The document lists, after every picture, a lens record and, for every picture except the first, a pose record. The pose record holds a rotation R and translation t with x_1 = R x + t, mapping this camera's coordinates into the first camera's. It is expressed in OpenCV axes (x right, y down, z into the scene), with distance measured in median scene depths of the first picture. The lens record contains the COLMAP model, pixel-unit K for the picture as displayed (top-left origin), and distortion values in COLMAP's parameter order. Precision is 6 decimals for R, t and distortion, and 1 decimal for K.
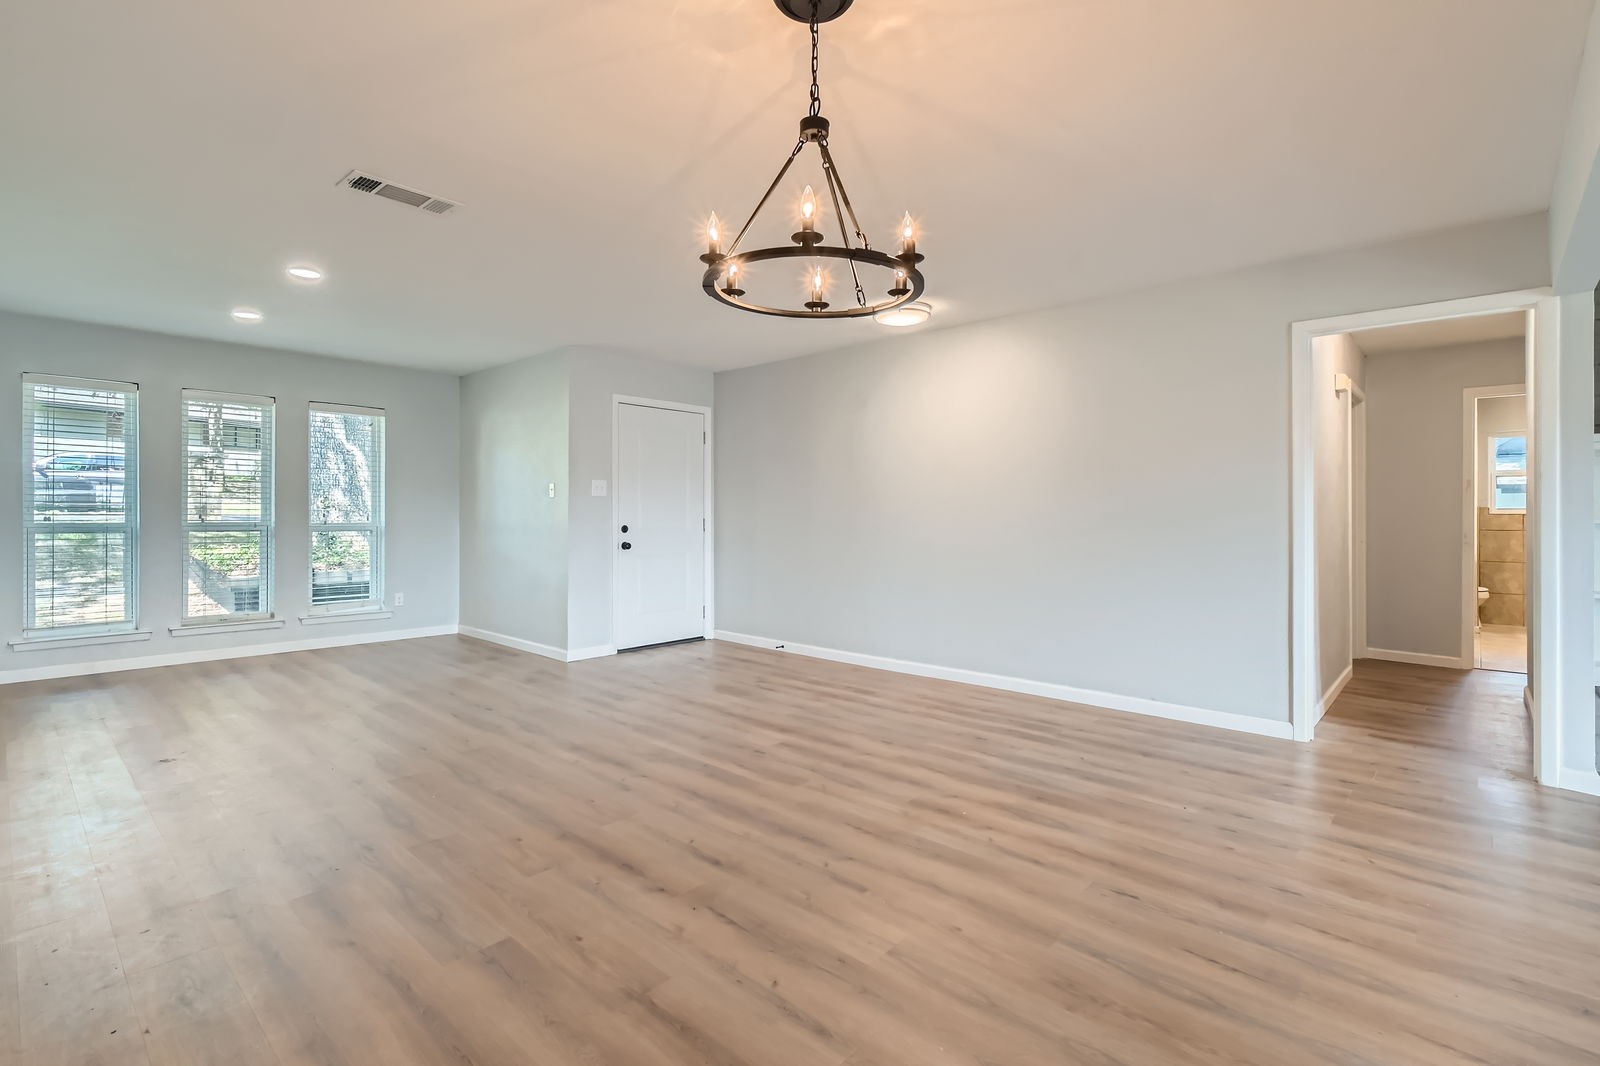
lens RADIAL K [[732.2, 0, 800.8], [0, 732.2, 522.8], [0, 0, 1]] dist [0.008296, -0.000168]
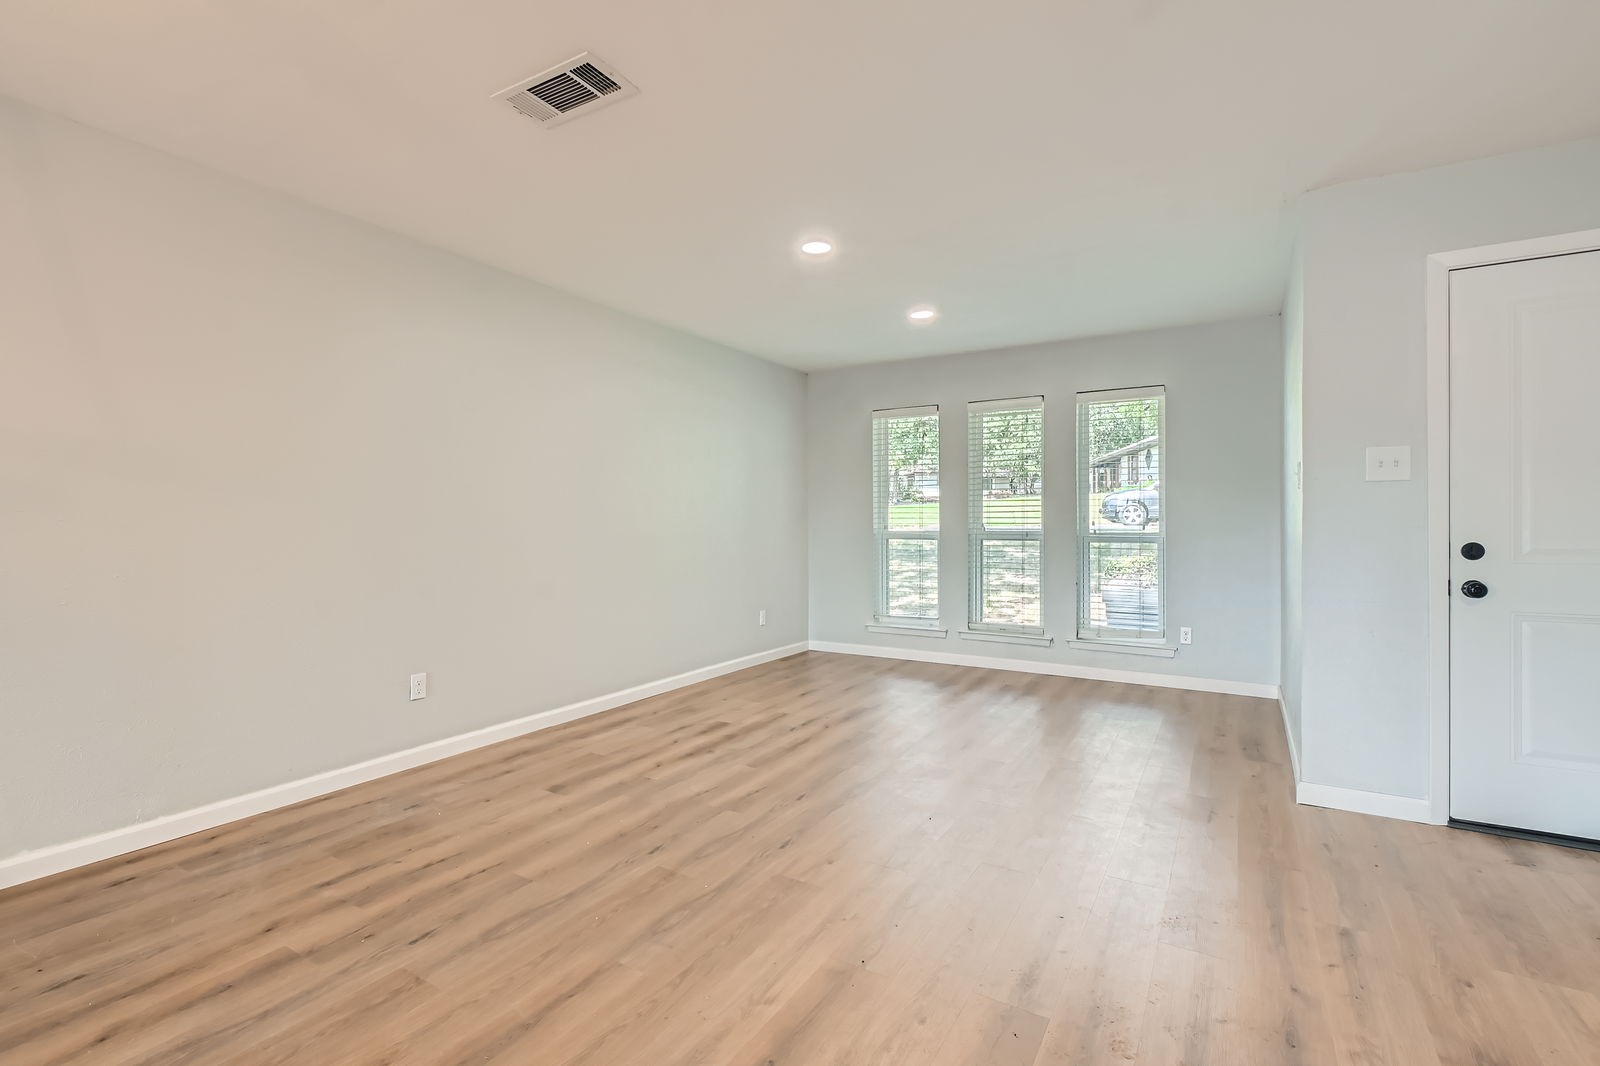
lens RADIAL K [[732.2, 0, 809.1], [0, 732.2, 527.4], [0, 0, 1]] dist [0.008296, -0.000168]
pose [[0.202162, 0.000611, -0.979352, 0.142605], [-0.007771, 0.999969, -0.000980, -0.002668], [0.979321, 0.007809, 0.202161, 0.647643]]
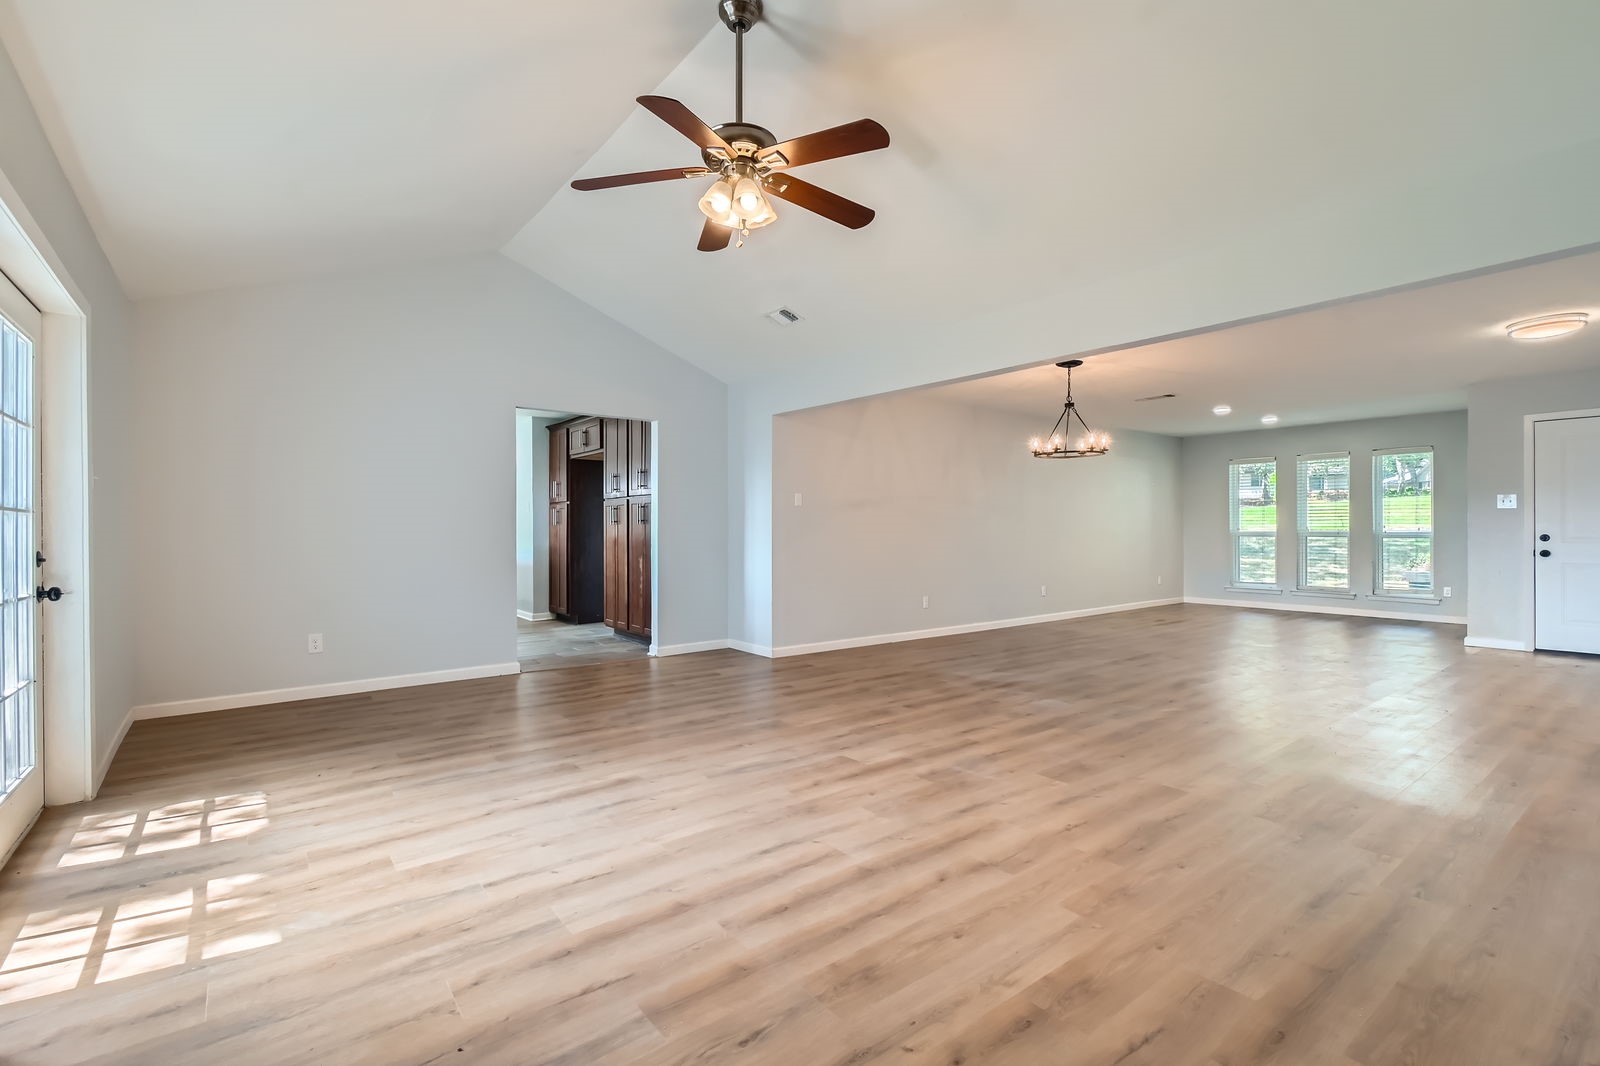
lens RADIAL K [[732.2, 0, 803.5], [0, 732.2, 527.4], [0, 0, 1]] dist [0.008296, -0.000168]
pose [[-0.165570, -0.004857, -0.986186, 1.254928], [-0.008334, 0.999959, -0.003525, 0.007554], [0.986163, 0.007636, -0.165604, 0.135893]]
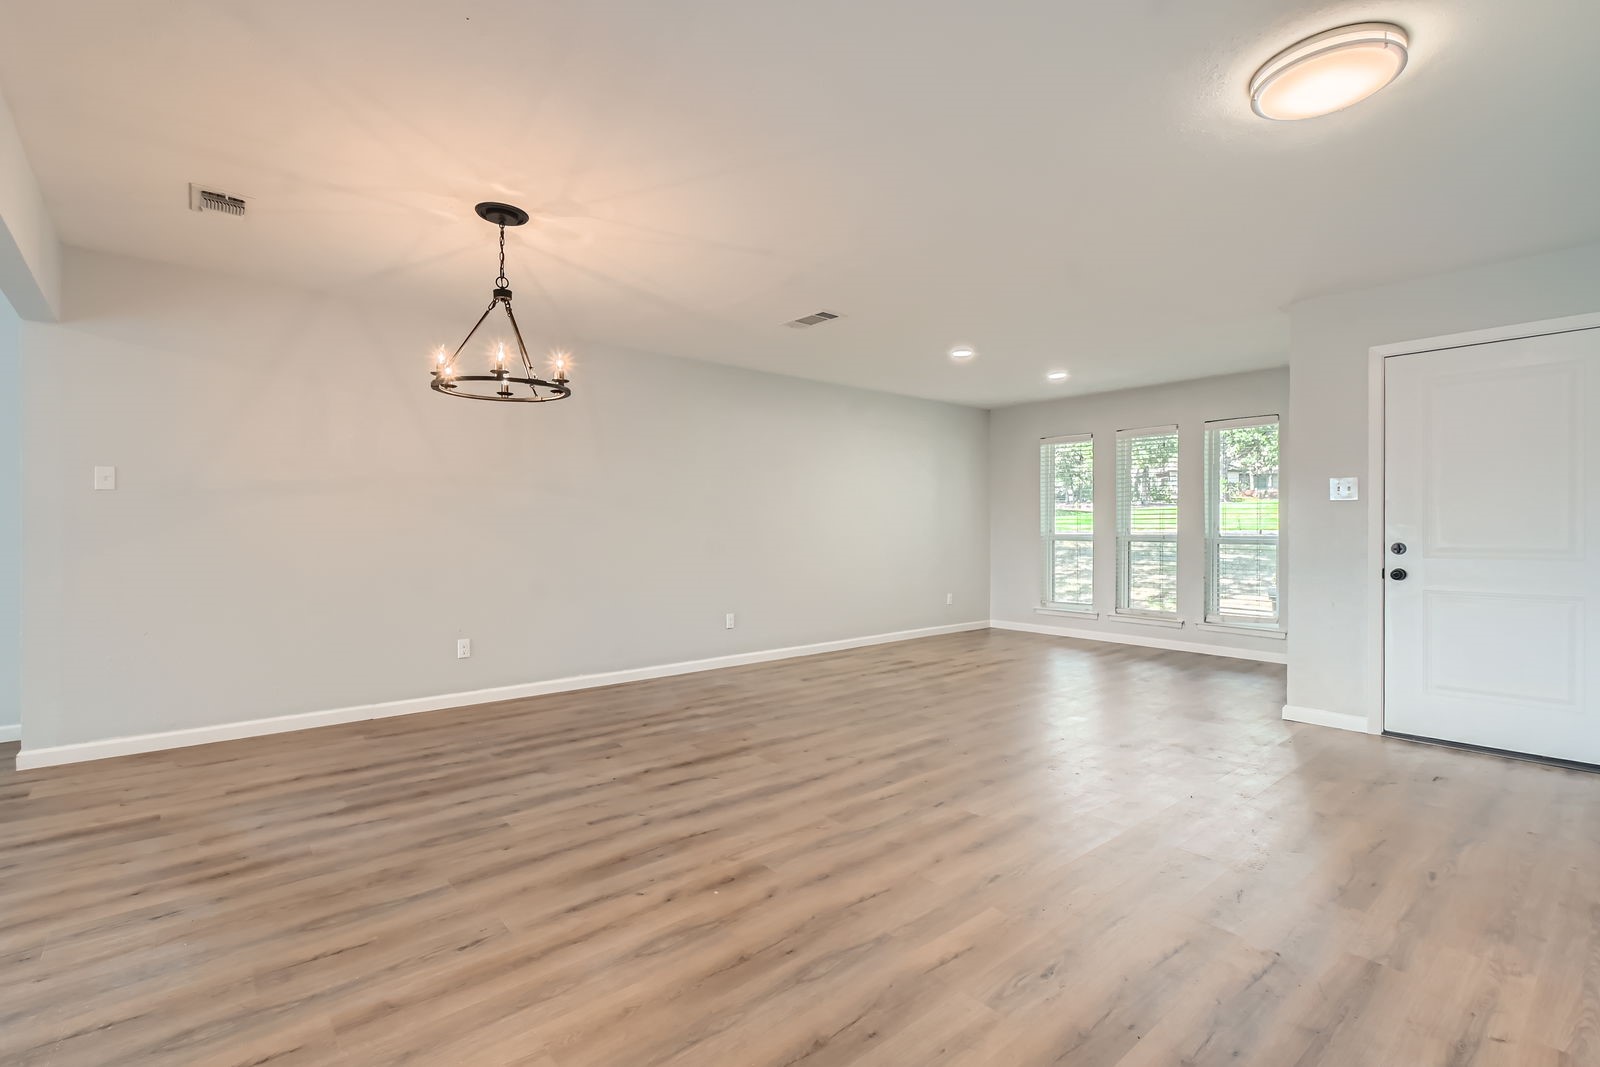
lens RADIAL K [[732.2, 0, 800.4], [0, 732.2, 533.6], [0, 0, 1]] dist [0.008296, -0.000168]
pose [[-0.125564, 0.004874, -0.992074, 0.590941], [-0.010900, 0.999921, 0.006292, -0.003883], [0.992026, 0.011604, -0.125501, 0.694179]]
